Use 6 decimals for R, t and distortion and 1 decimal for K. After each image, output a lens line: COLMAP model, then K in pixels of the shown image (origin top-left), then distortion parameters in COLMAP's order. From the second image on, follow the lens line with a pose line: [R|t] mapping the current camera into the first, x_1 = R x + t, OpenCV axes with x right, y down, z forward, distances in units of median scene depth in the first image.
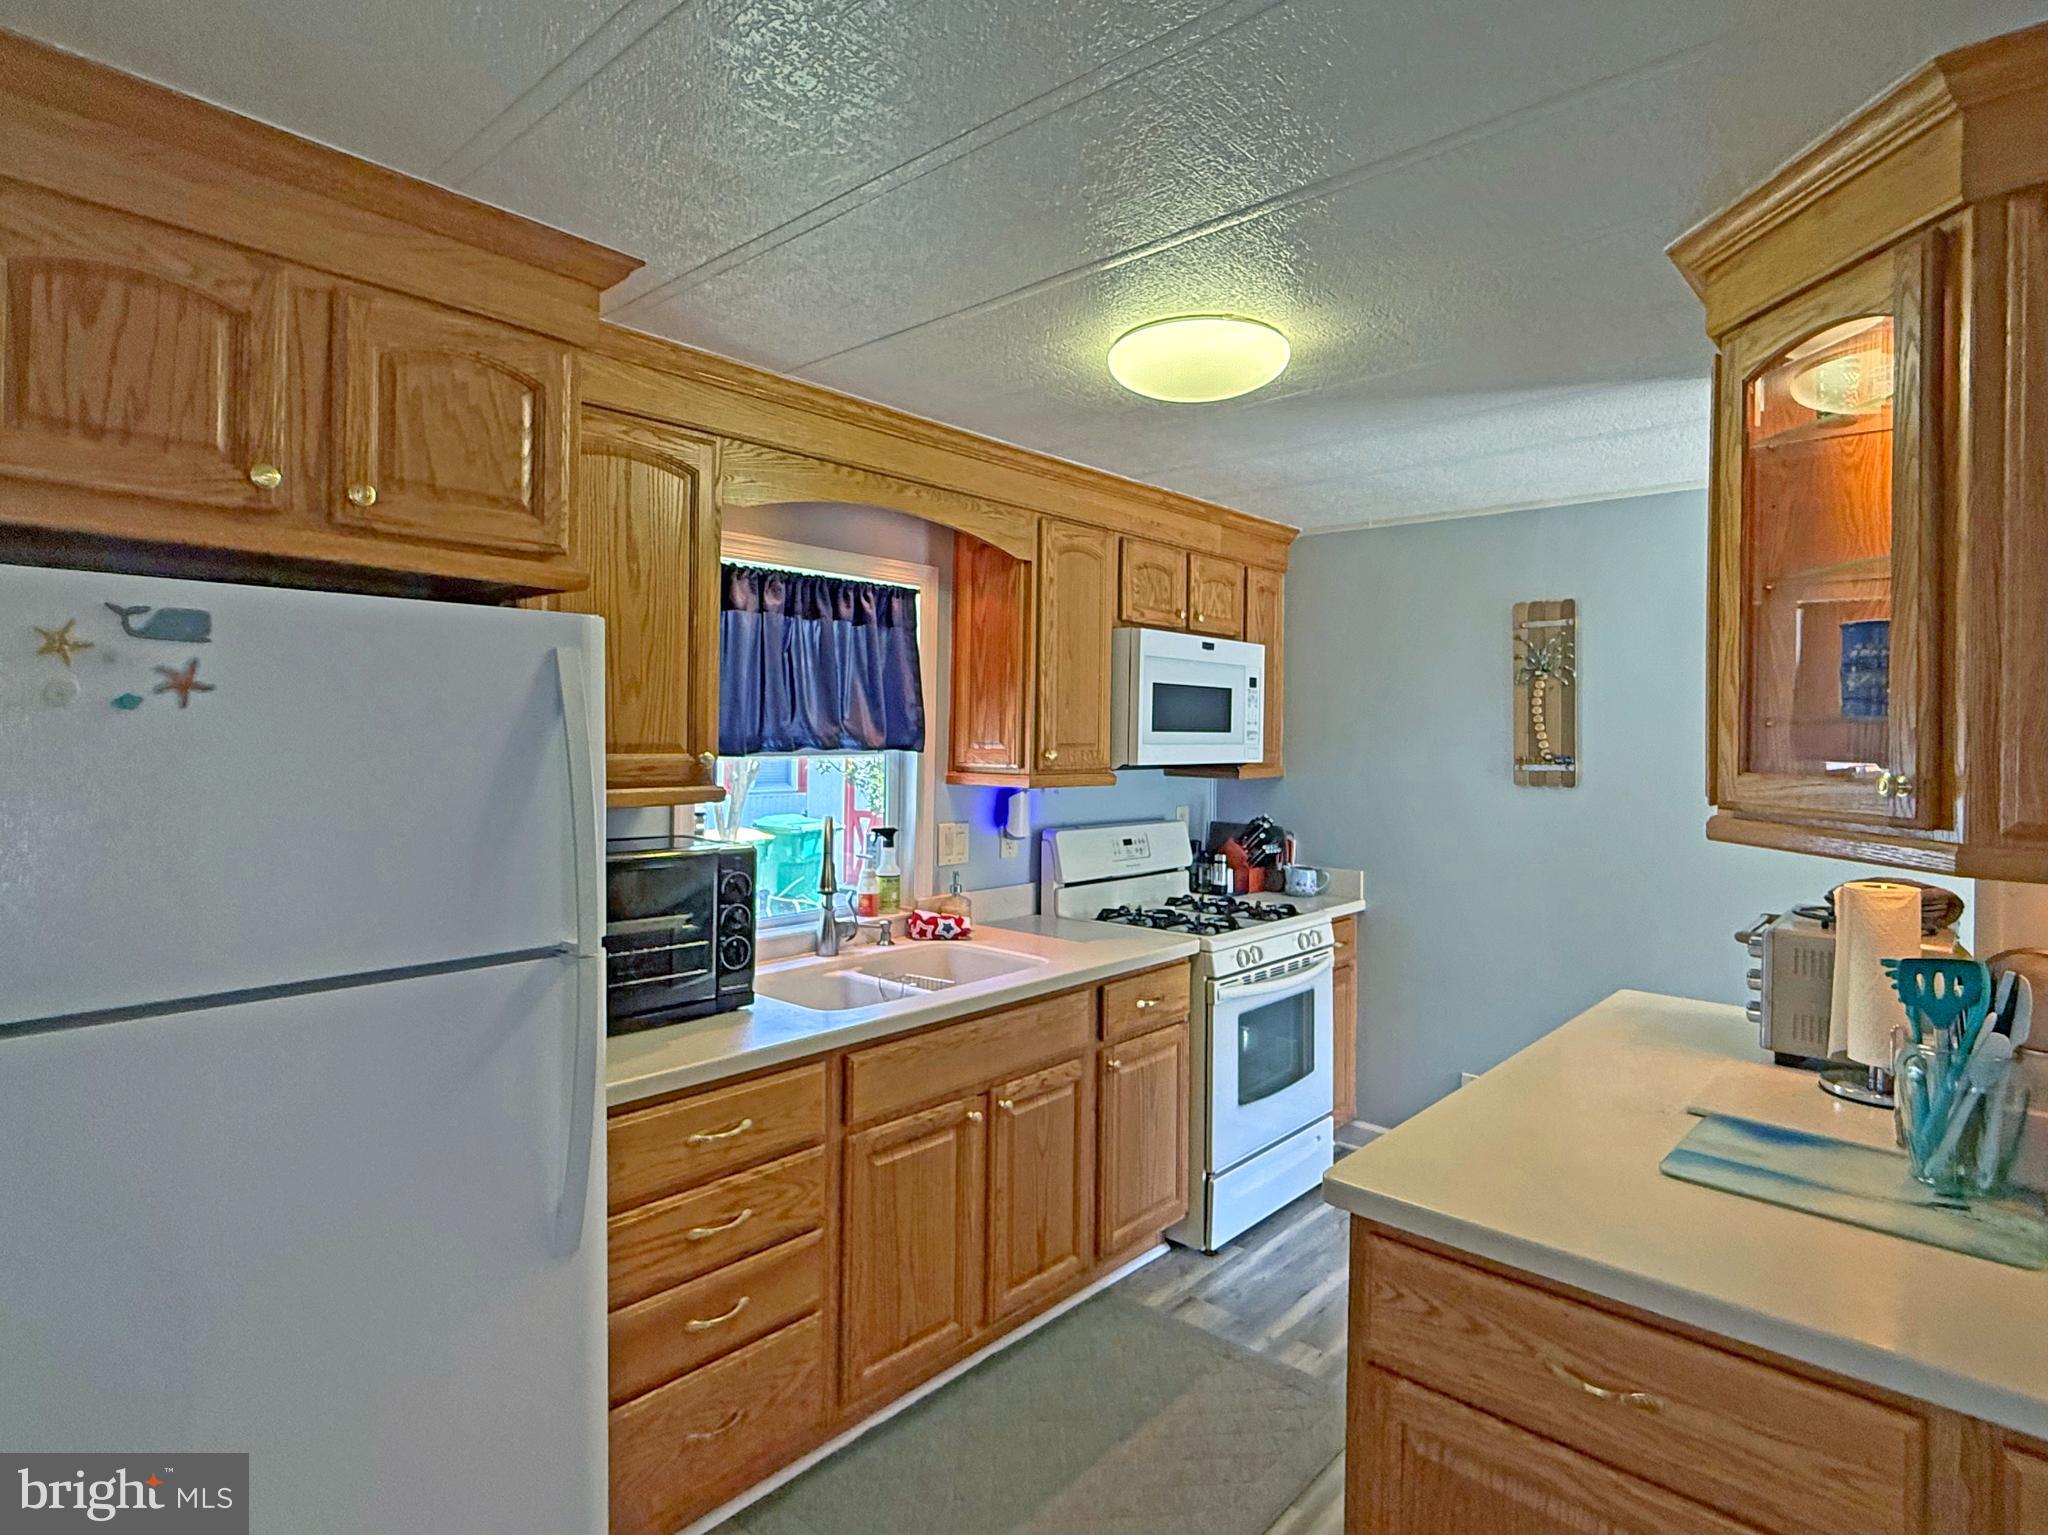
lens RADIAL K [[1086.2, 0, 1022.8], [0, 1086.2, 738.3], [0, 0, 1]] dist [-0.000746, 0.001901]
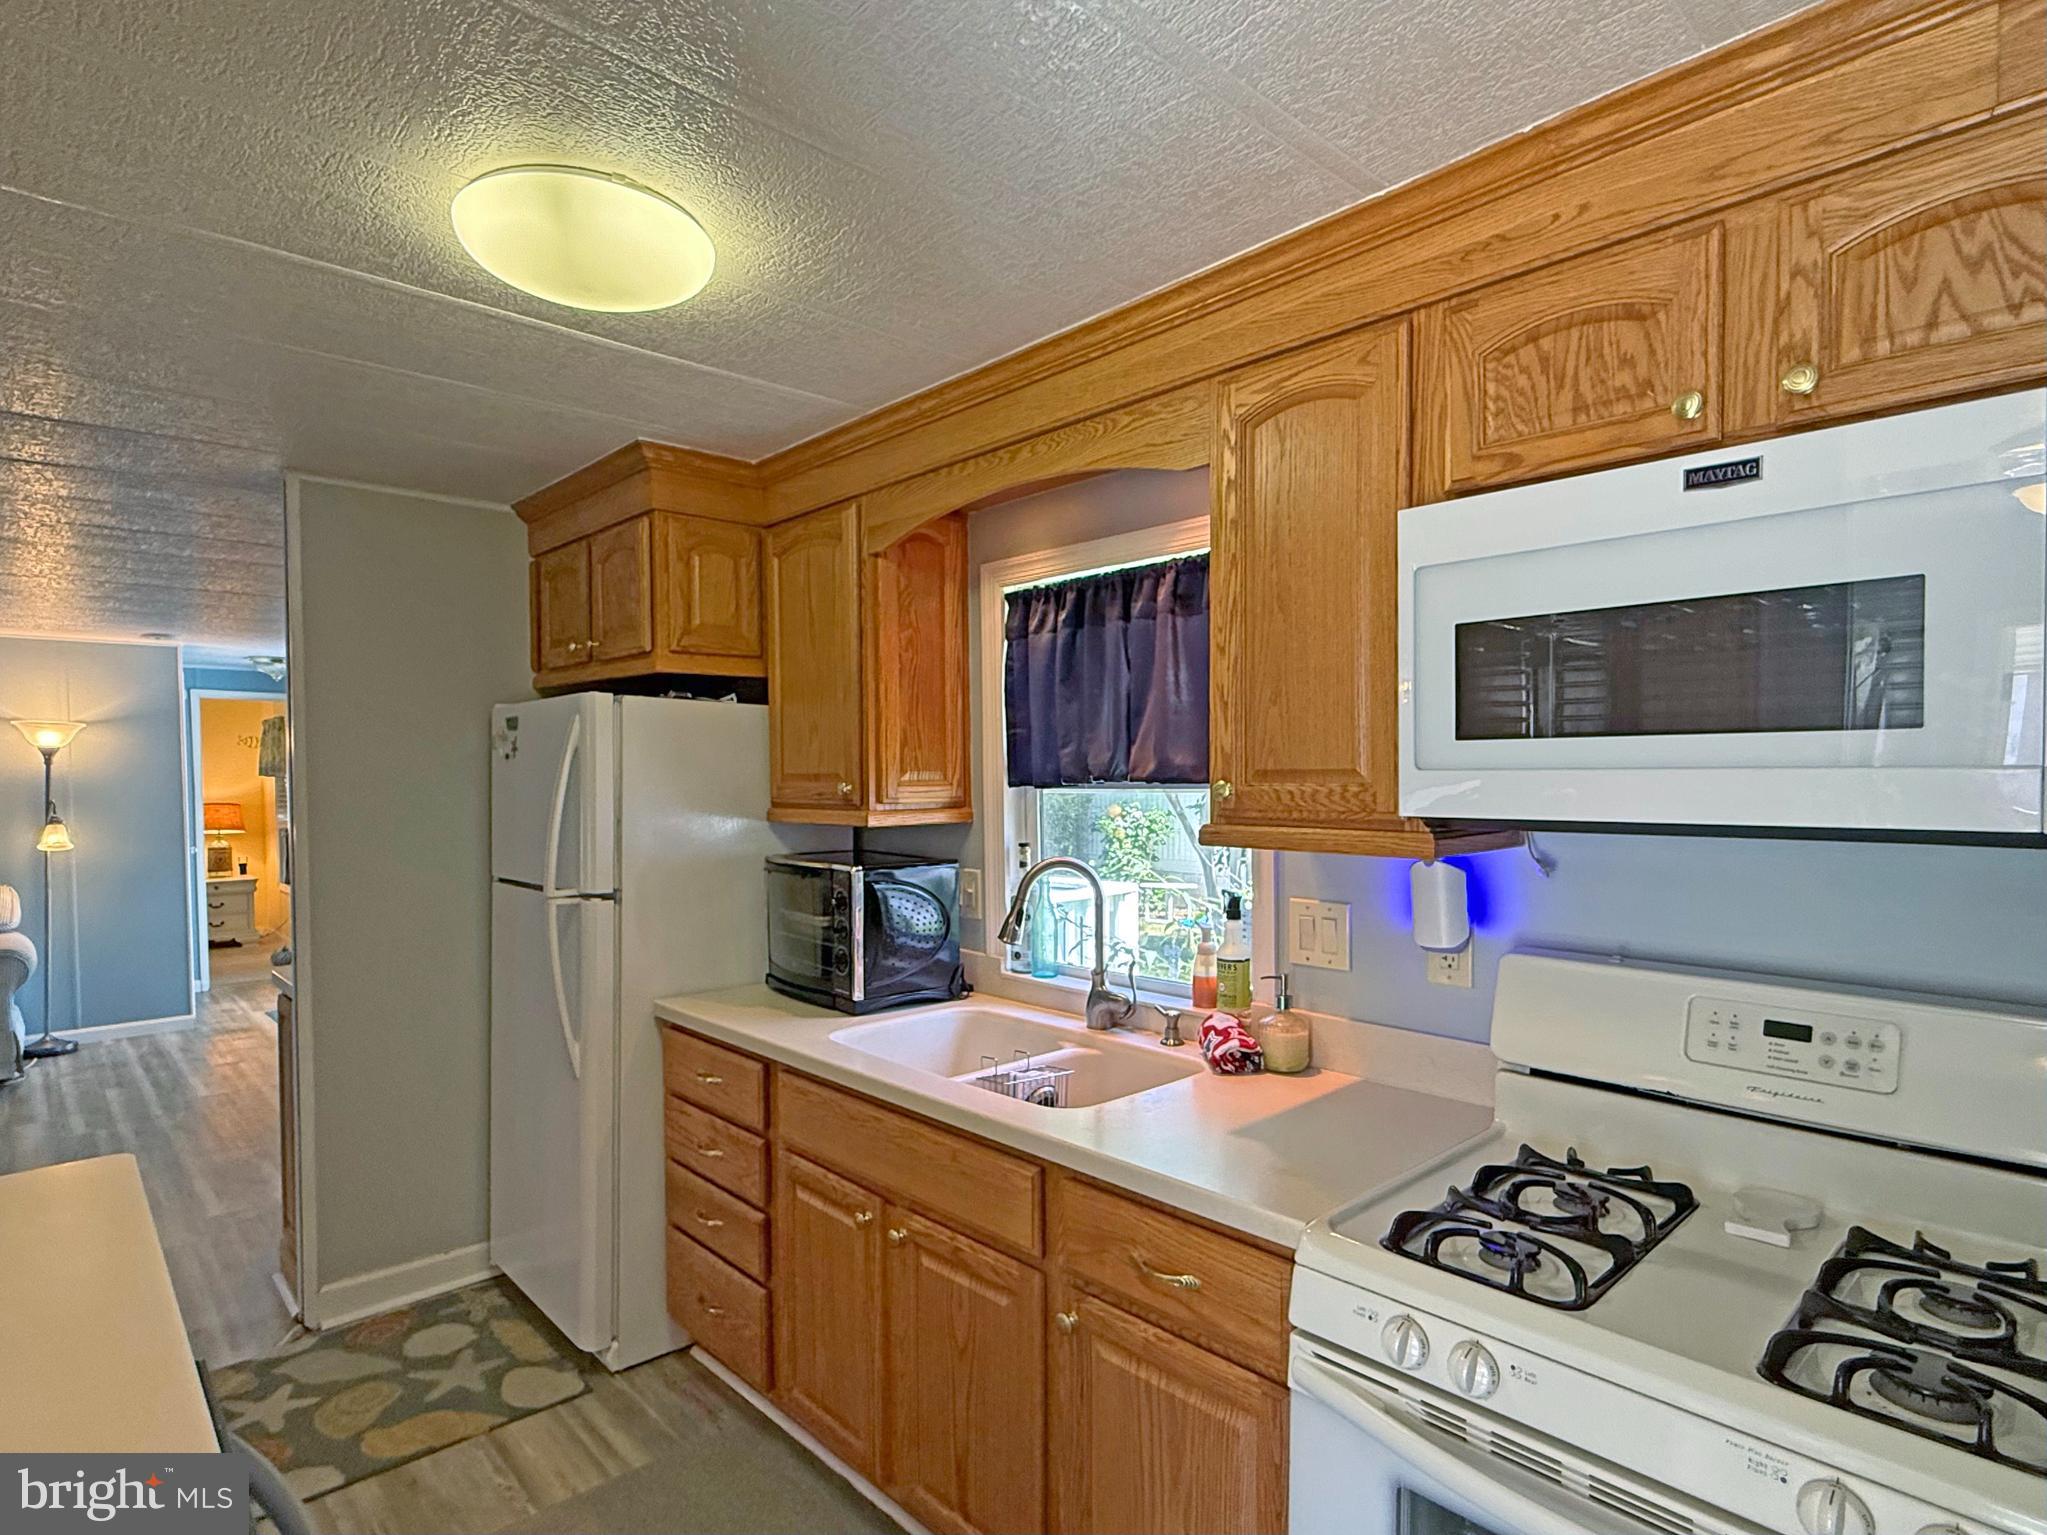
lens RADIAL K [[1085.7, 0, 1010.4], [0, 1085.7, 799.5], [0, 0, 1]] dist [-0.000746, 0.001901]
pose [[-0.094867, 0.012364, -0.995413, 0.590576], [0.000146, 0.999923, 0.012406, 0.012511], [0.995490, 0.001032, -0.094862, 0.912115]]
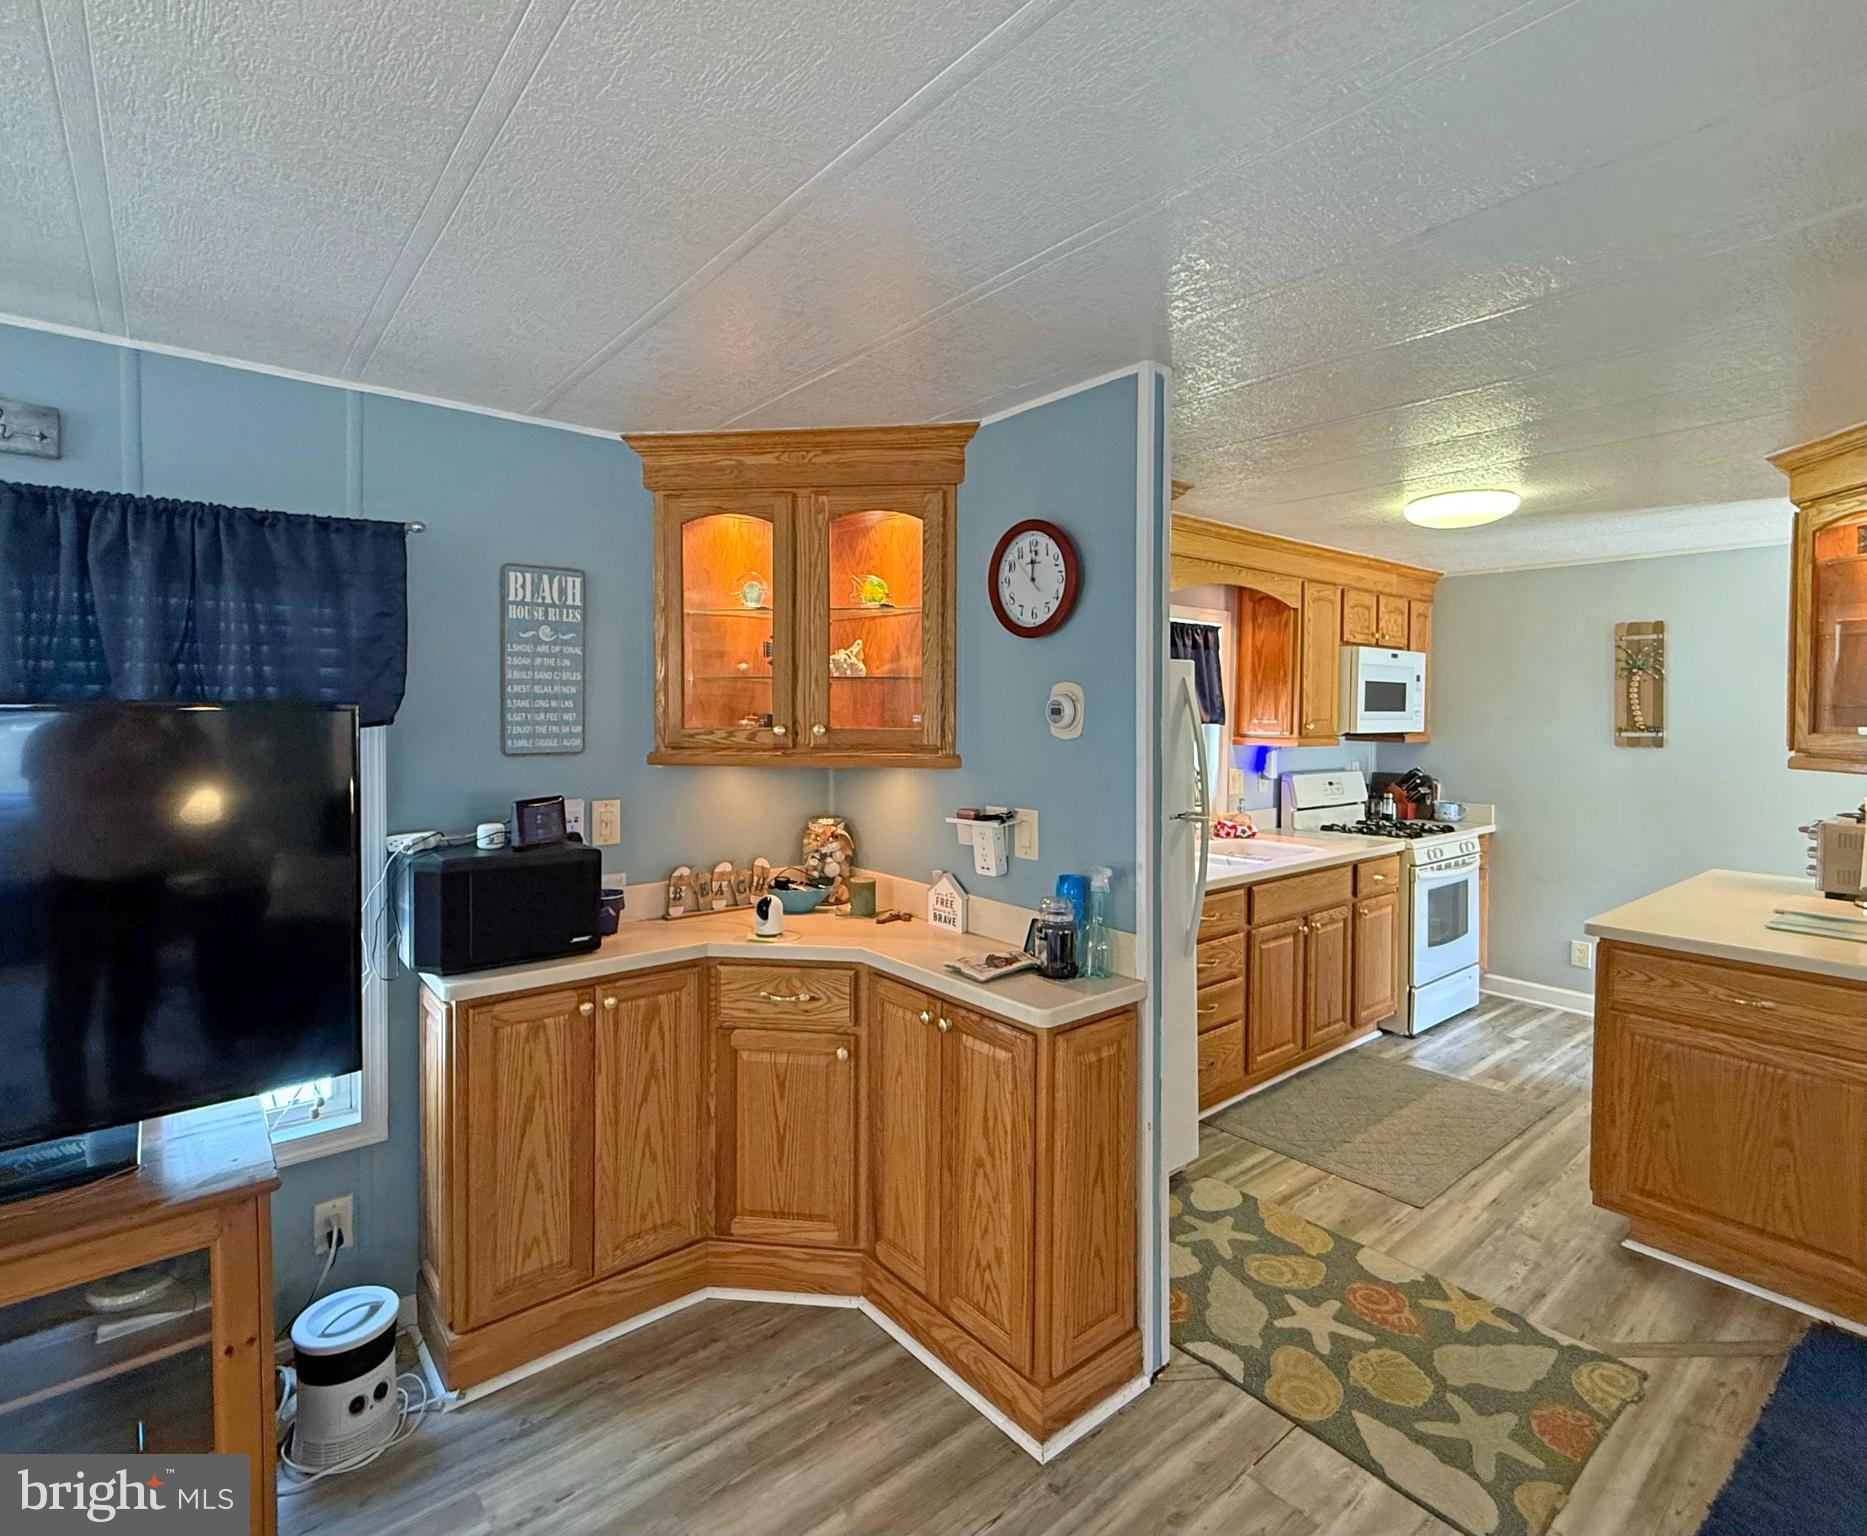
lens RADIAL K [[916.0, 0, 903.9], [0, 916.0, 728.0], [0, 0, 1]] dist [-0.003790, 0.001927]
pose [[0.985847, -0.002836, -0.167623, -0.335354], [0.005174, 0.999895, 0.013512, -0.003974], [0.167568, -0.014188, 0.985758, -0.446981]]
